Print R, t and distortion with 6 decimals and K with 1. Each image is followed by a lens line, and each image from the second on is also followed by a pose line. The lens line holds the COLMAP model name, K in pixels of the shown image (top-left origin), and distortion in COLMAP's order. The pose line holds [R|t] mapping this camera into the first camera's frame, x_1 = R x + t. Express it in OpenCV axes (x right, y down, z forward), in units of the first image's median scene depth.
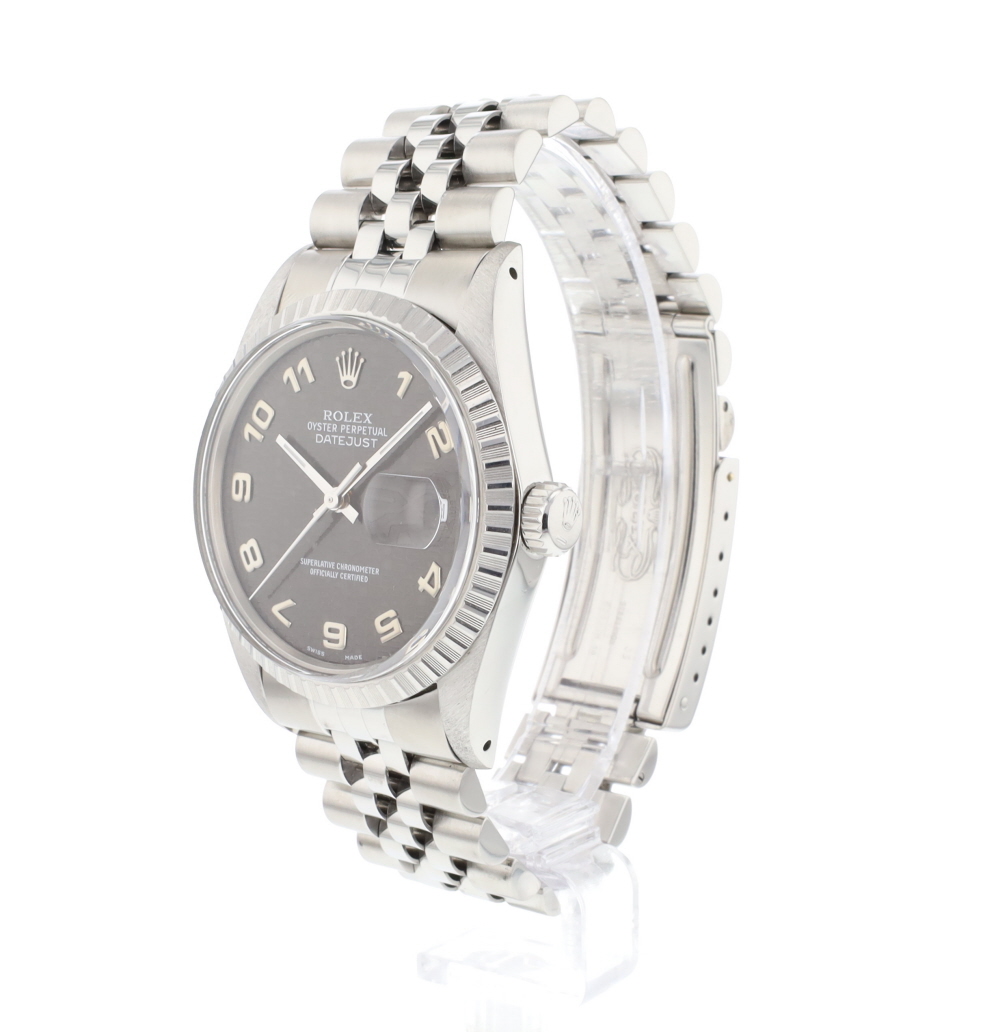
lens RADIAL K [[879.2, 0, 495.8], [0, 879.2, 513.1], [0, 0, 1]] dist [0.010964, 0.002789]
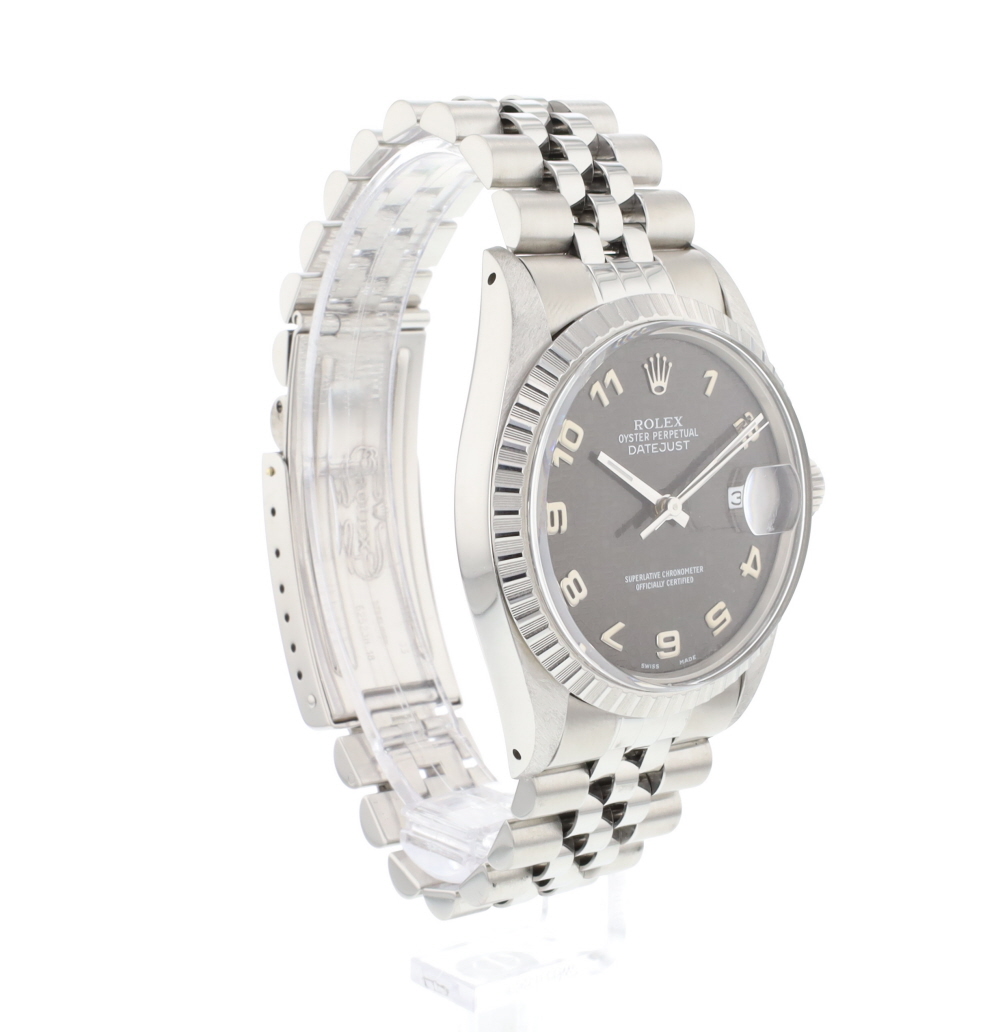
lens RADIAL K [[879.2, 0, 496.1], [0, 879.2, 518.8], [0, 0, 1]] dist [0.010964, 0.002789]
pose [[0.808834, -0.202865, 0.551937, -0.875574], [0.200977, 0.977454, 0.064744, -0.104010], [-0.552627, 0.058559, 0.831369, 0.281267]]
